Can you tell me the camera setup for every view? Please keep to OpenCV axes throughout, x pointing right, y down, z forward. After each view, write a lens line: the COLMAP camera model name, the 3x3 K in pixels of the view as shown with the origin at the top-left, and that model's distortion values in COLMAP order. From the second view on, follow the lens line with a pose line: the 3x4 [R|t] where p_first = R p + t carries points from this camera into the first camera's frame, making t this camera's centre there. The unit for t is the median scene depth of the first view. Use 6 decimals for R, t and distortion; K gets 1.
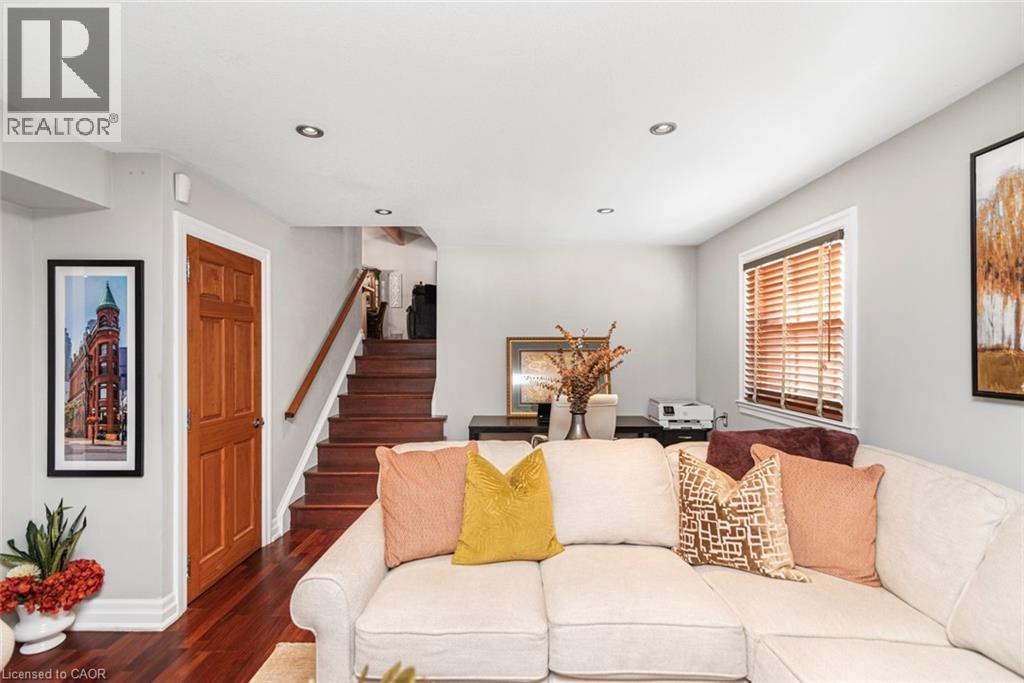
lens RADIAL K [[463.3, 0, 503.6], [0, 463.3, 347.0], [0, 0, 1]] dist [0.009303, 0.000165]
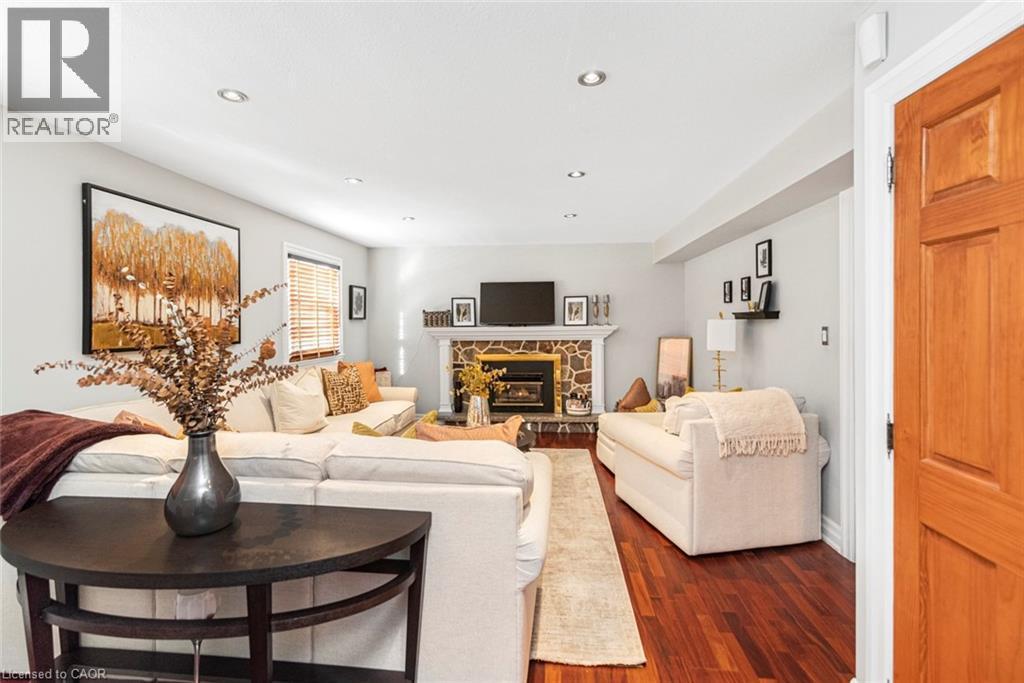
lens RADIAL K [[463.3, 0, 503.6], [0, 463.3, 347.0], [0, 0, 1]] dist [0.009303, 0.000165]
pose [[-0.995095, 0.002735, 0.098882, -0.278779], [0.007605, 0.998774, 0.048911, 0.016453], [-0.098627, 0.049423, -0.993896, 1.663923]]
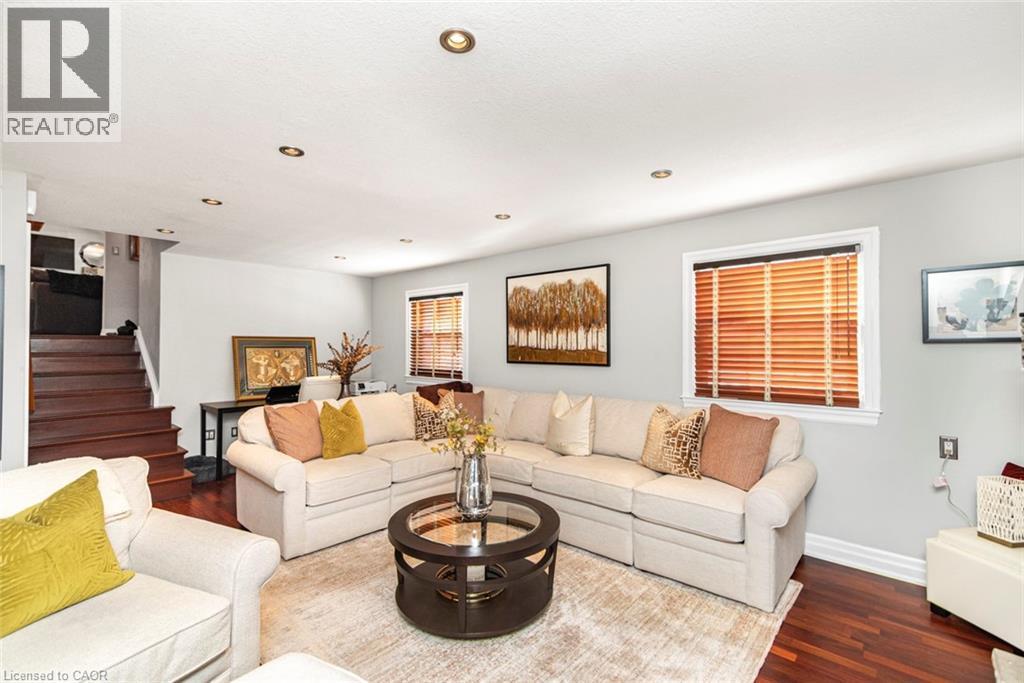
lens RADIAL K [[463.3, 0, 503.6], [0, 463.3, 347.0], [0, 0, 1]] dist [0.009303, 0.000165]
pose [[0.658342, 0.002973, 0.752713, -0.803691], [-0.006675, 0.999976, 0.001888, 0.001914], [-0.752689, -0.006267, 0.658346, -0.595999]]
